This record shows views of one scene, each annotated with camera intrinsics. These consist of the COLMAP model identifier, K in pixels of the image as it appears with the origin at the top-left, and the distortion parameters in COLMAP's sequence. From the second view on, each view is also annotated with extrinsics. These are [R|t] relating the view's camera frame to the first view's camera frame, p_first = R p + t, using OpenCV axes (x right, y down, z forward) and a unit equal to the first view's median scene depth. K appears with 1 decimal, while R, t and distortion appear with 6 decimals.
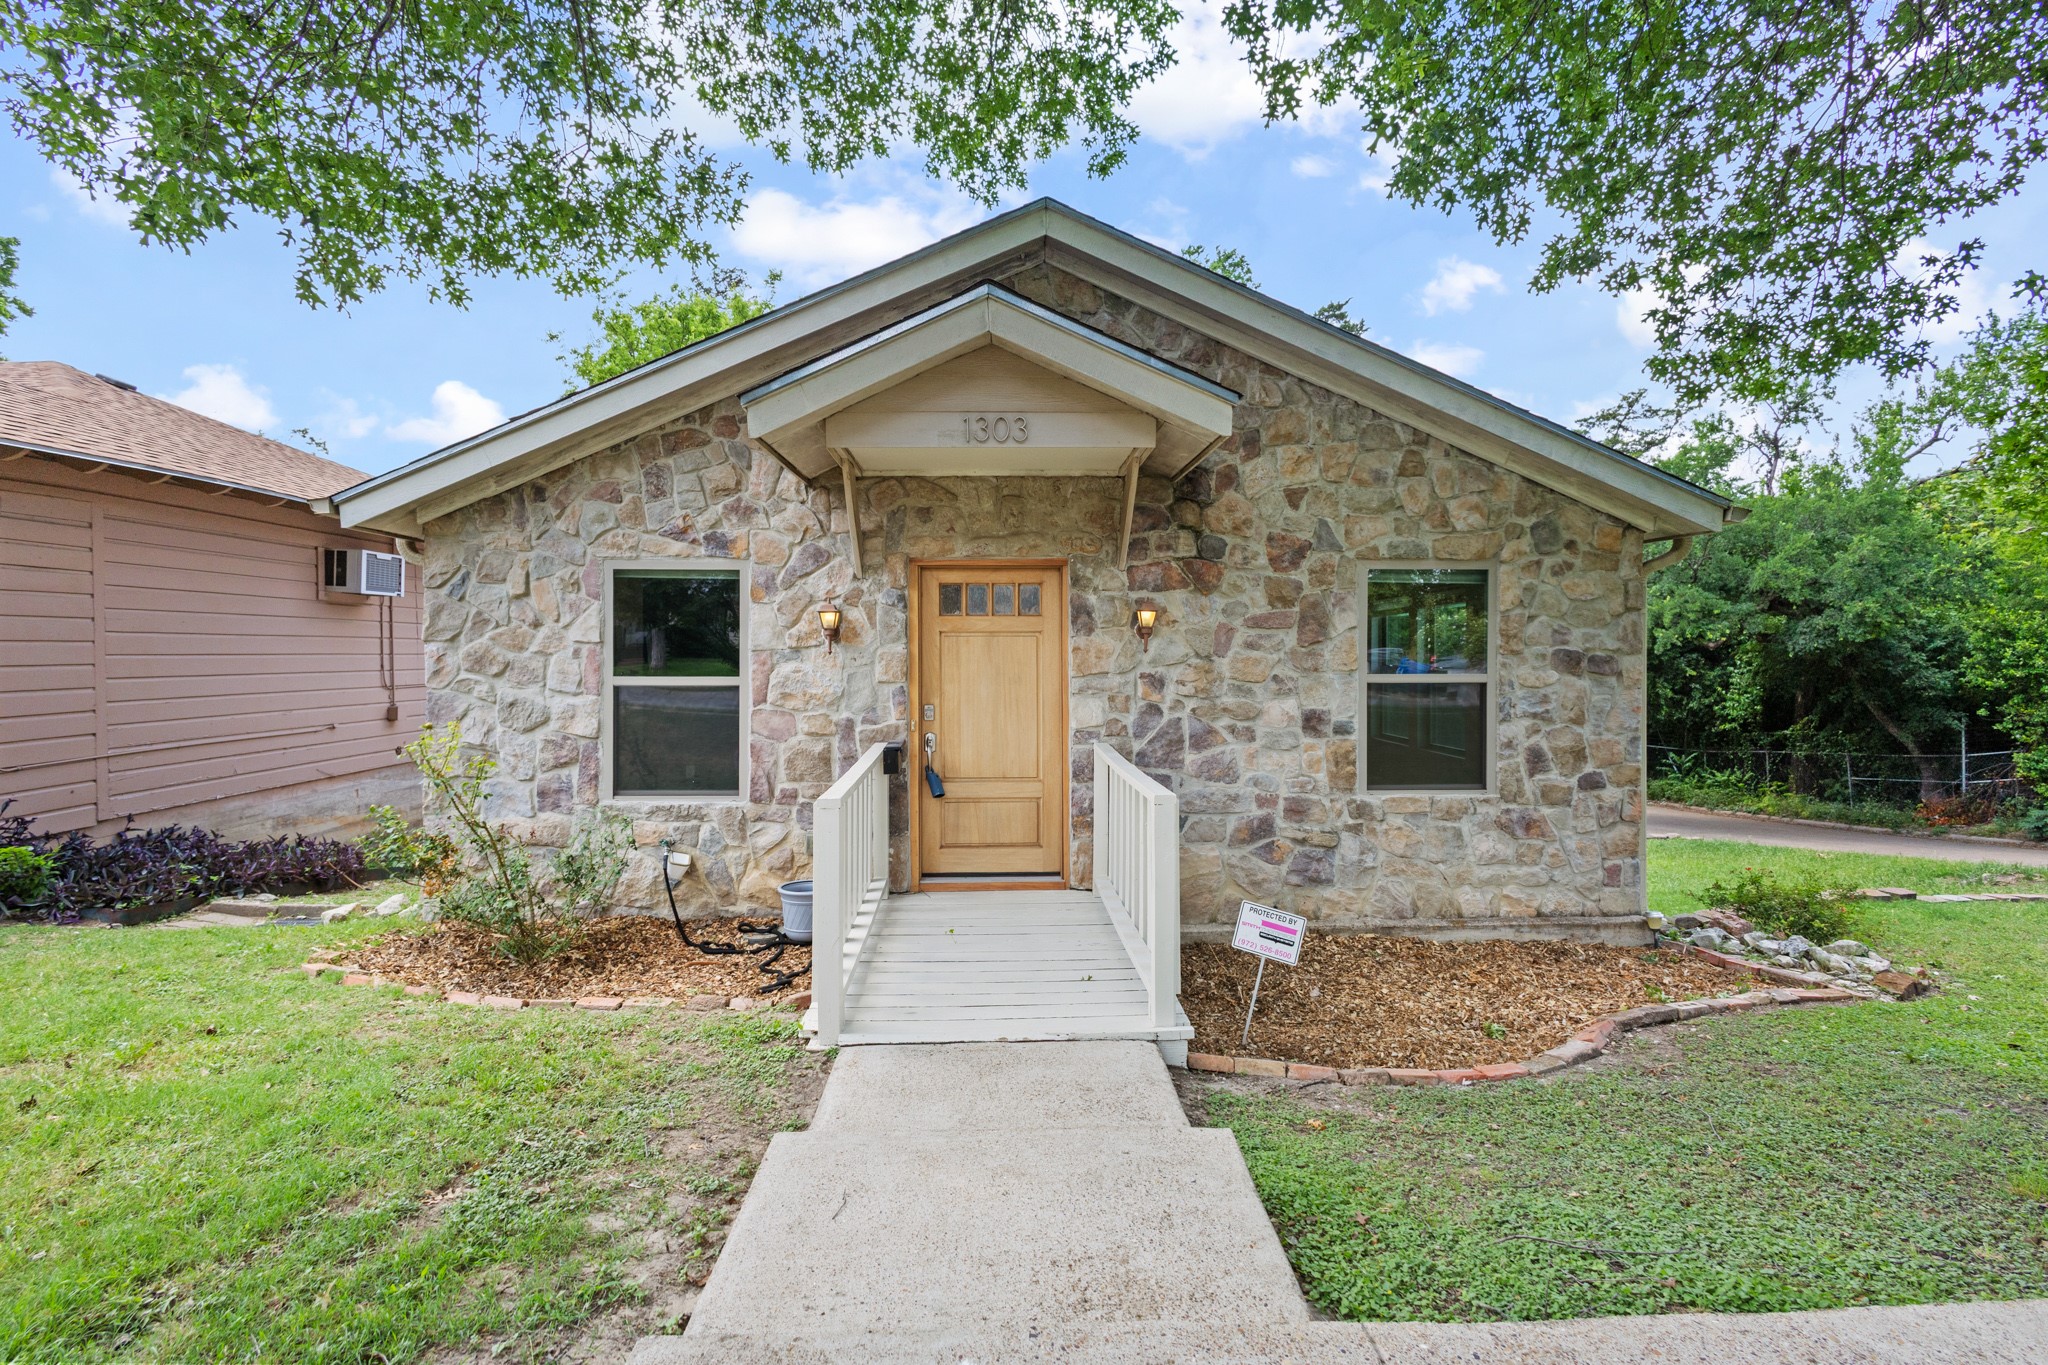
lens RADIAL K [[977.2, 0, 1025.0], [0, 977.2, 683.5], [0, 0, 1]] dist [0.000272, -0.000406]
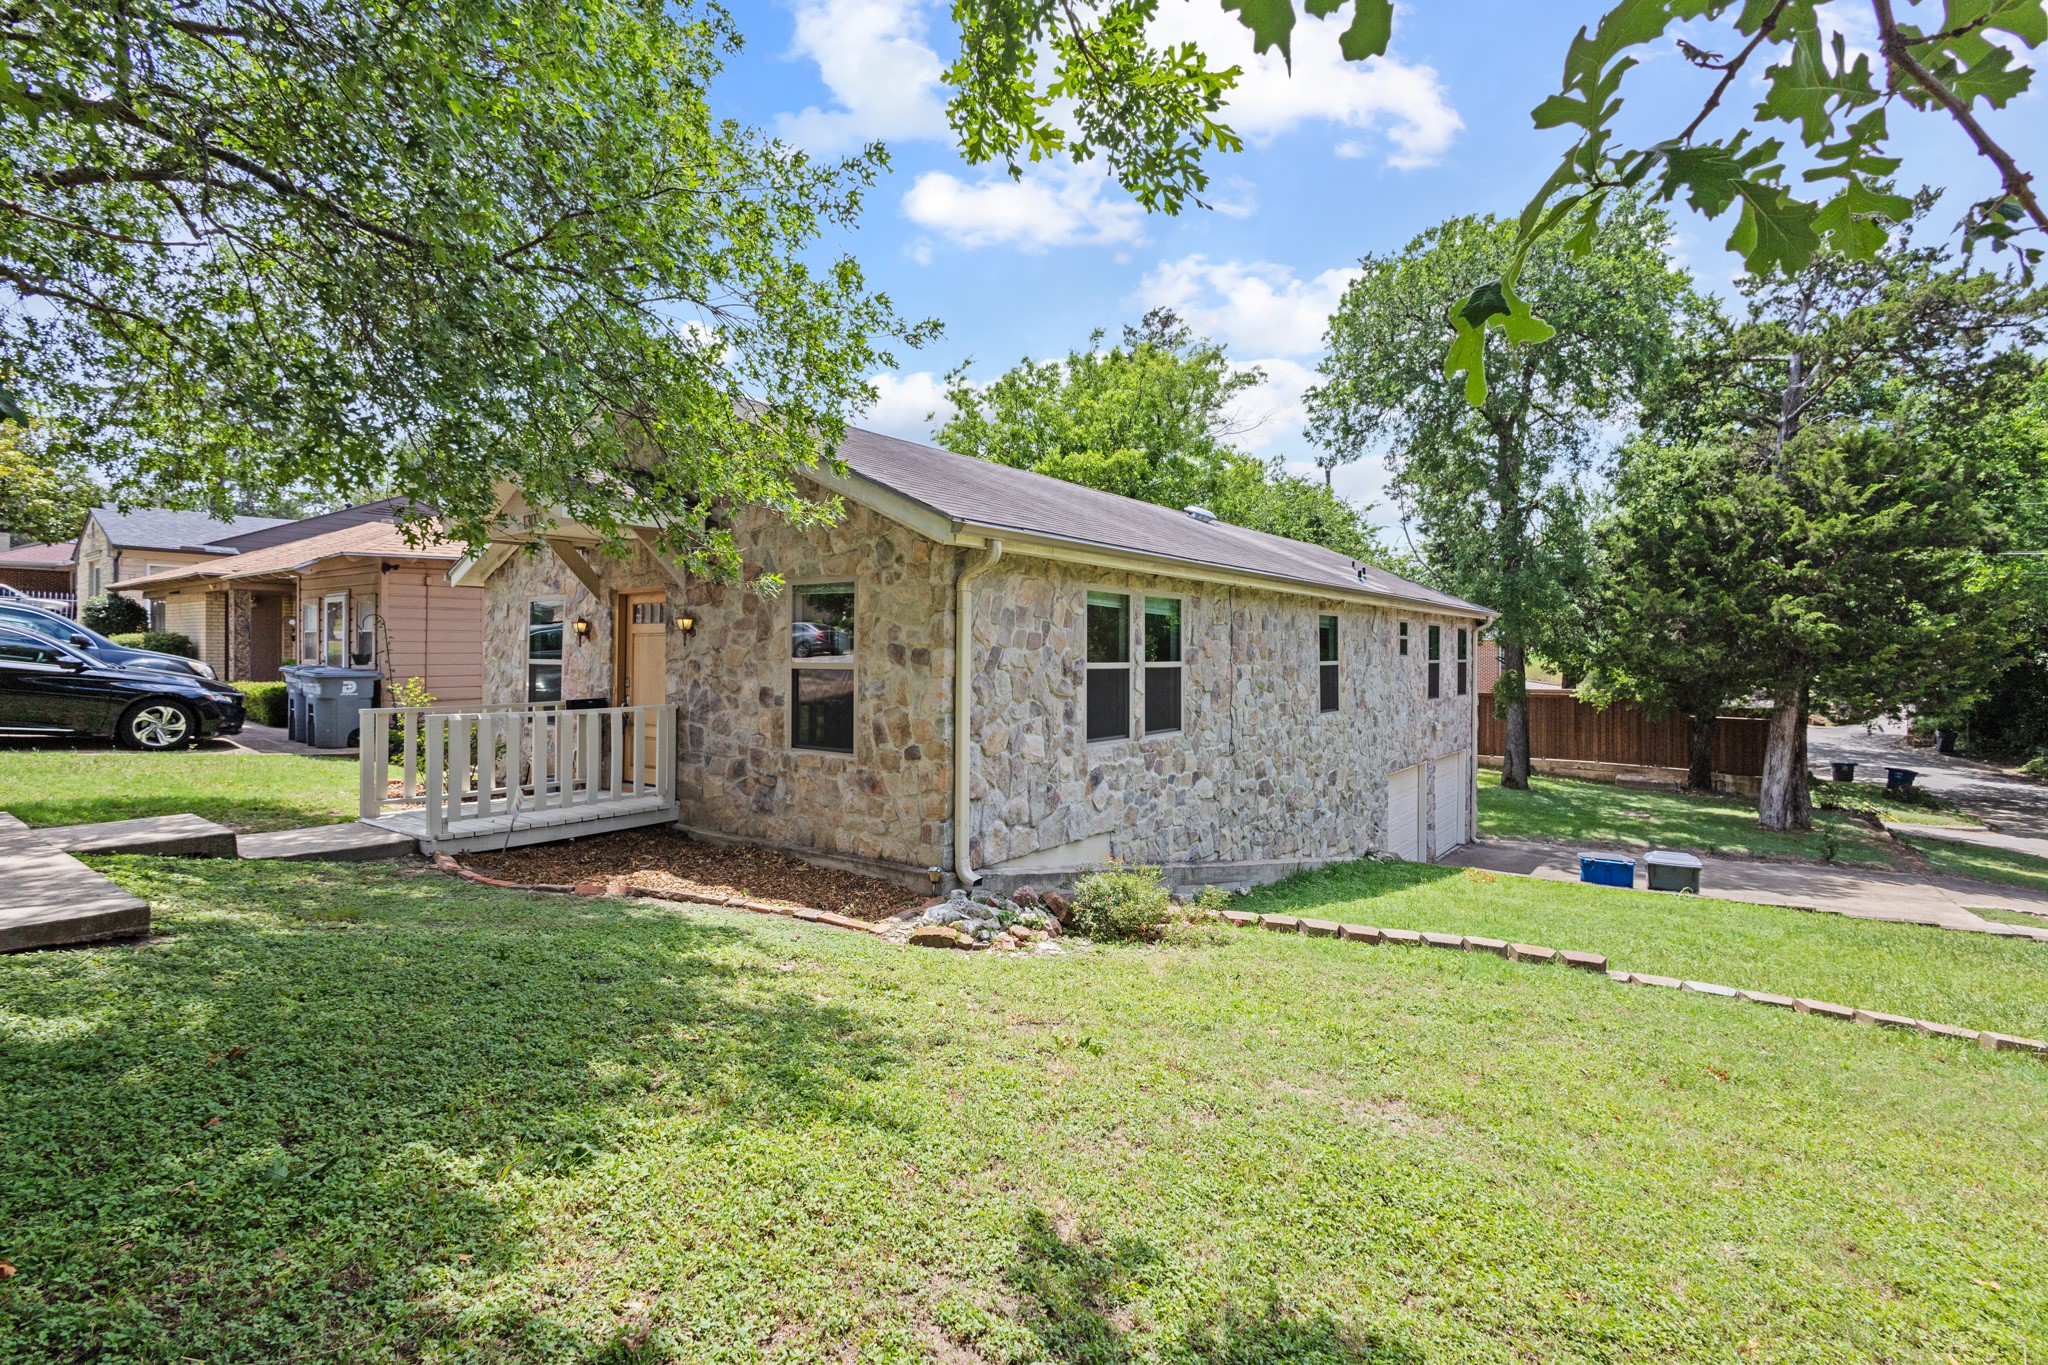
lens RADIAL K [[977.2, 0, 1049.1], [0, 977.2, 644.5], [0, 0, 1]] dist [0.000272, -0.000406]
pose [[0.775703, -0.000008, -0.631098, 1.501820], [-0.015573, 0.999695, -0.019154, -0.013820], [0.630906, 0.024686, 0.775467, 0.169244]]
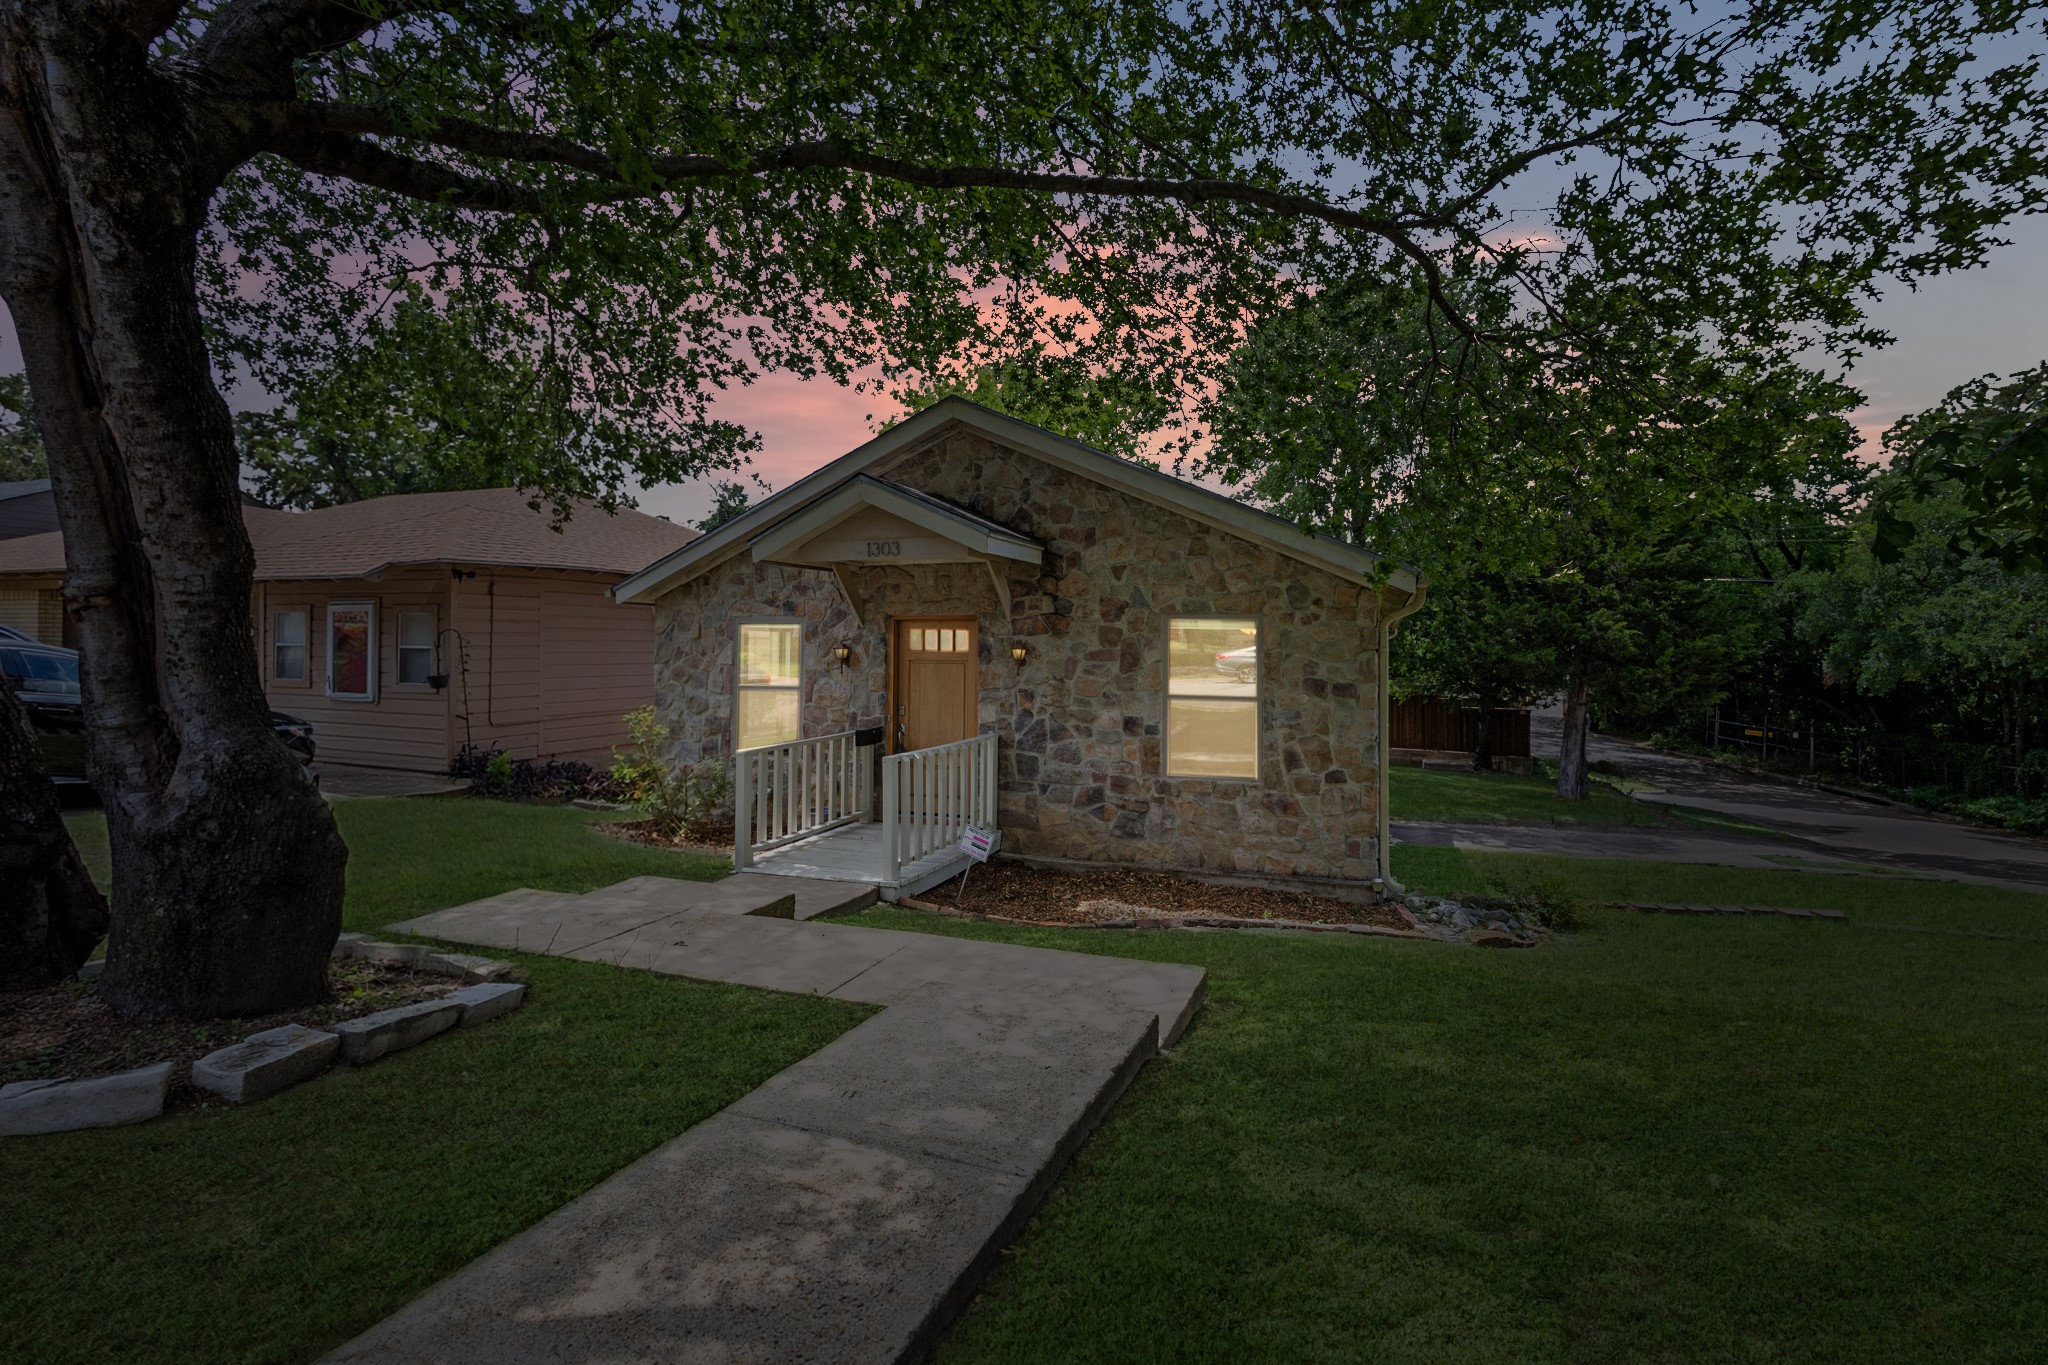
lens RADIAL K [[977.2, 0, 1045.6], [0, 977.2, 633.2], [0, 0, 1]] dist [0.000272, -0.000406]
pose [[0.924617, 0.001928, -0.380892, 0.735897], [-0.012767, 0.999582, -0.025933, -0.058403], [0.380683, 0.028840, 0.924256, -0.402458]]
